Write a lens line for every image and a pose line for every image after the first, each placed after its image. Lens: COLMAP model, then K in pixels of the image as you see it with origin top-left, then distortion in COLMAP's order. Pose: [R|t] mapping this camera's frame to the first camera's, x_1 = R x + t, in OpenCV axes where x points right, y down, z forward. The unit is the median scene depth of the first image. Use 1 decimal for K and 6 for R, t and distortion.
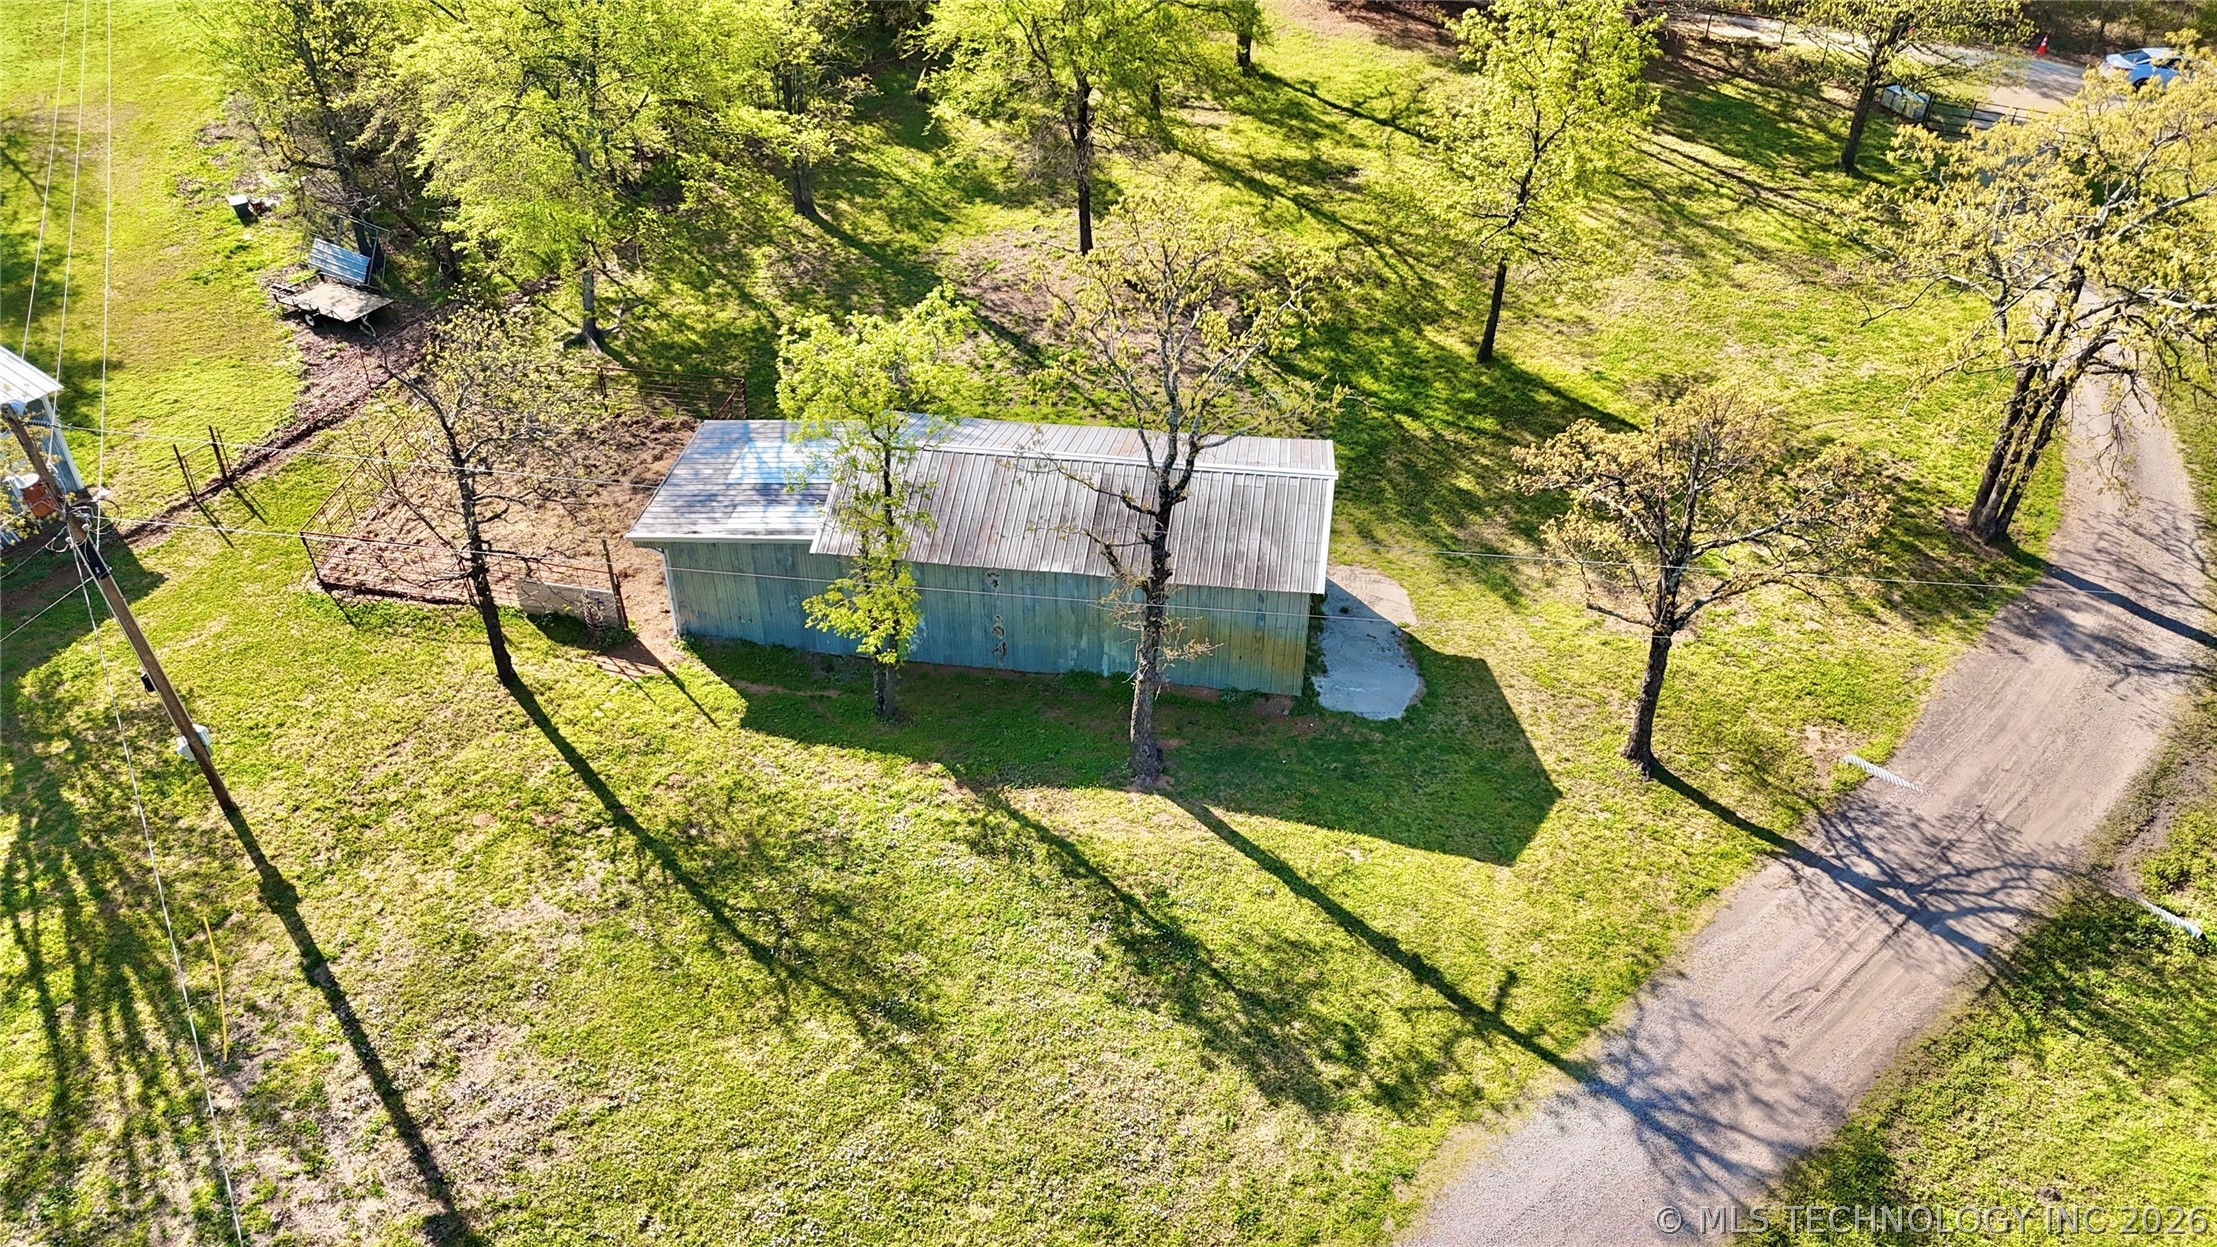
lens RADIAL K [[1638.4, 0, 1109.4], [0, 1638.4, 615.7], [0, 0, 1]] dist [0.064297, -0.066916]
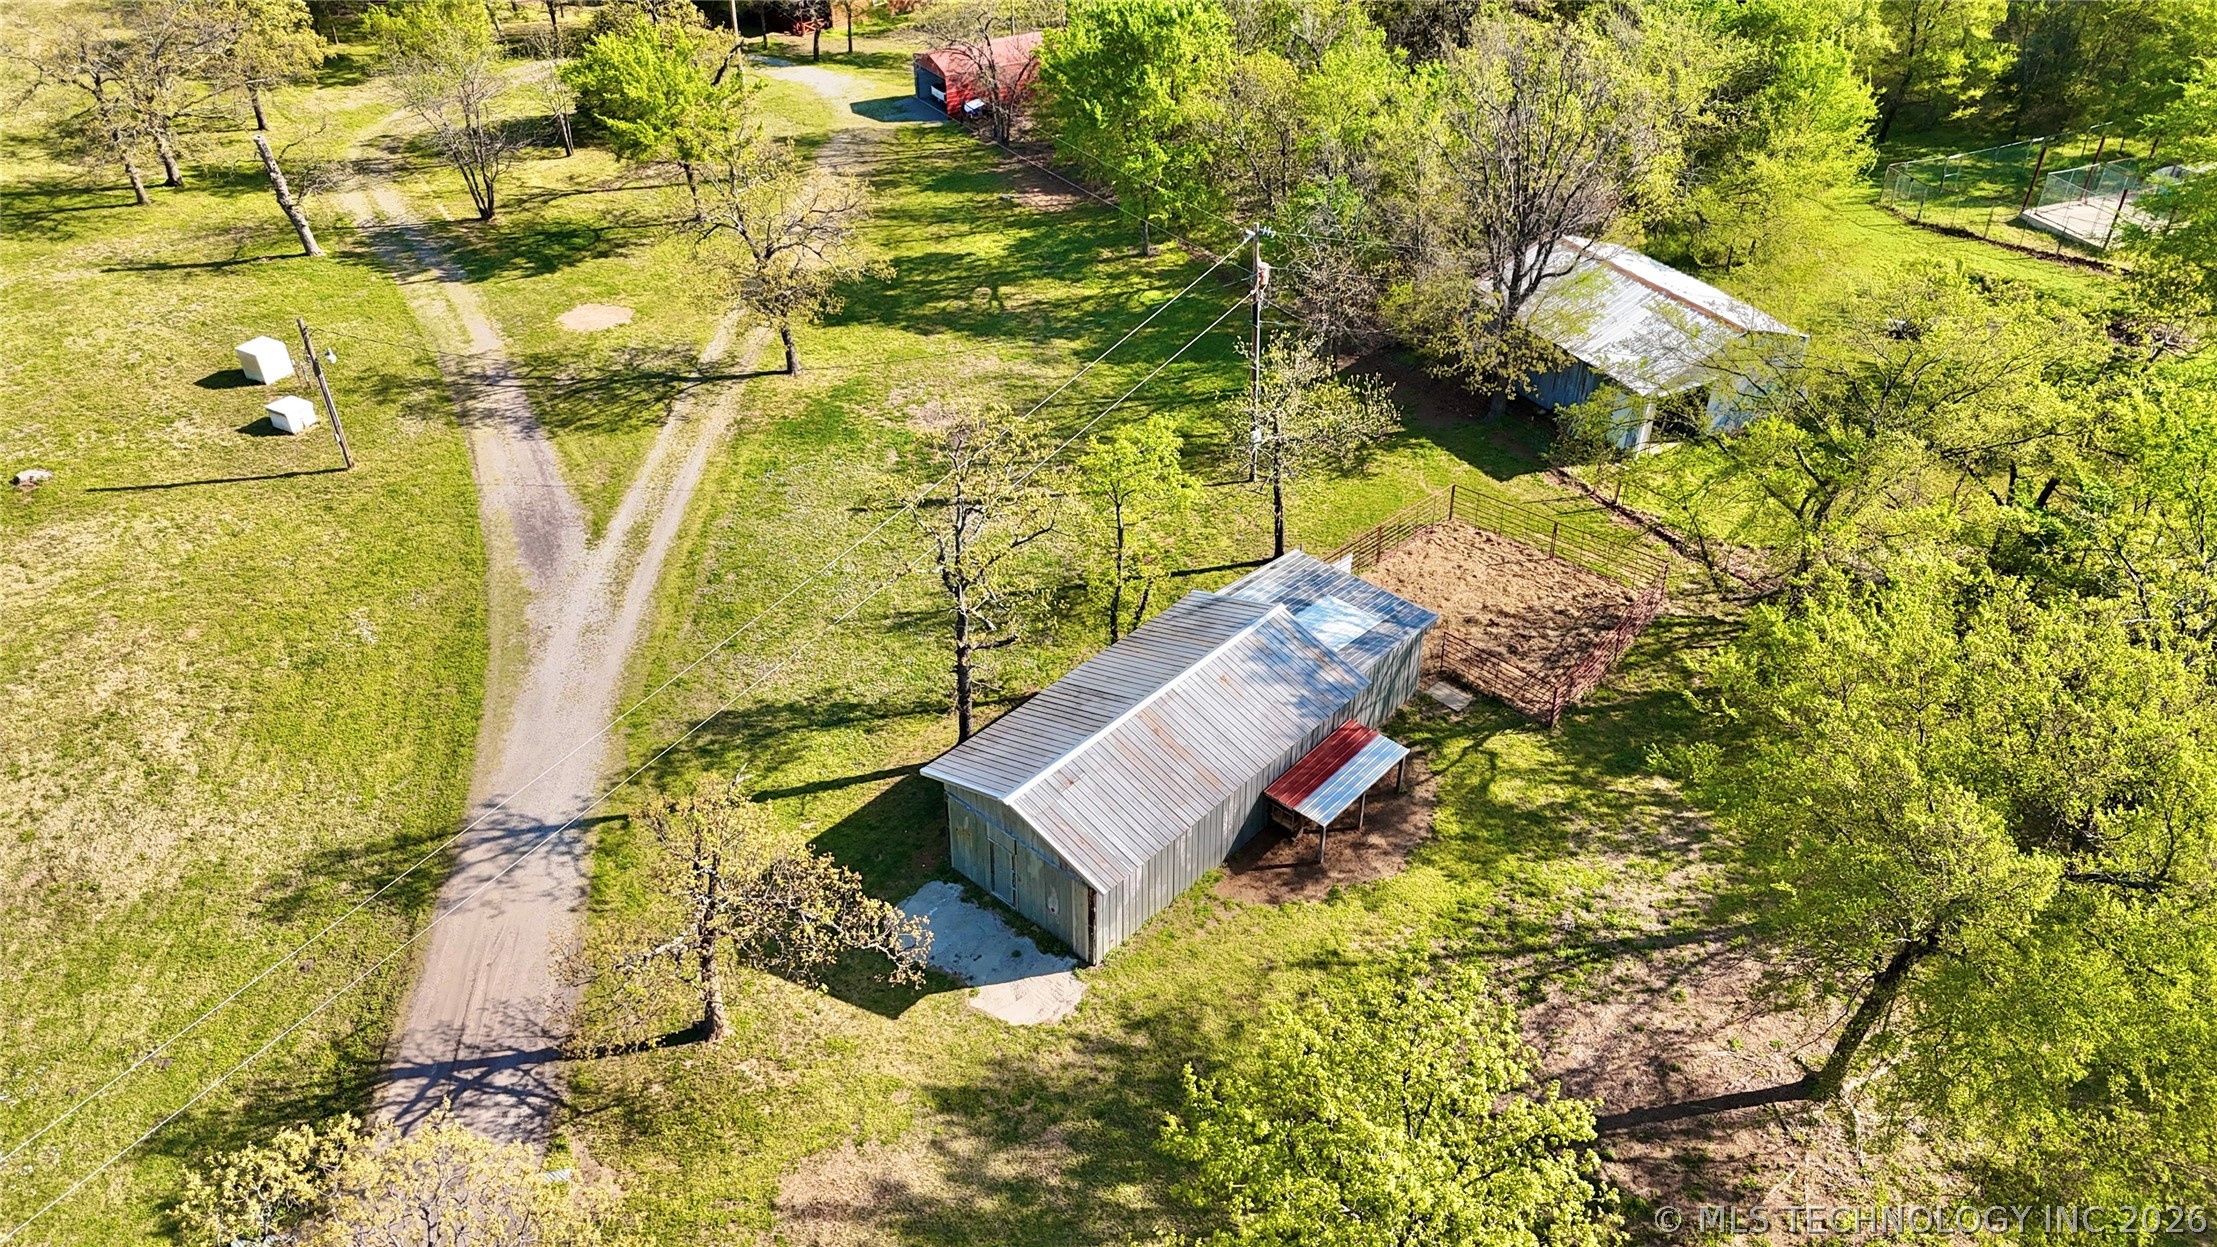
lens RADIAL K [[1638.4, 0, 1109.6], [0, 1638.4, 610.5], [0, 0, 1]] dist [0.064297, -0.066916]
pose [[-0.574644, 0.466385, -0.672510, 0.856291], [-0.485869, 0.466836, 0.738915, -1.092669], [0.658571, 0.751365, -0.041662, 1.098804]]
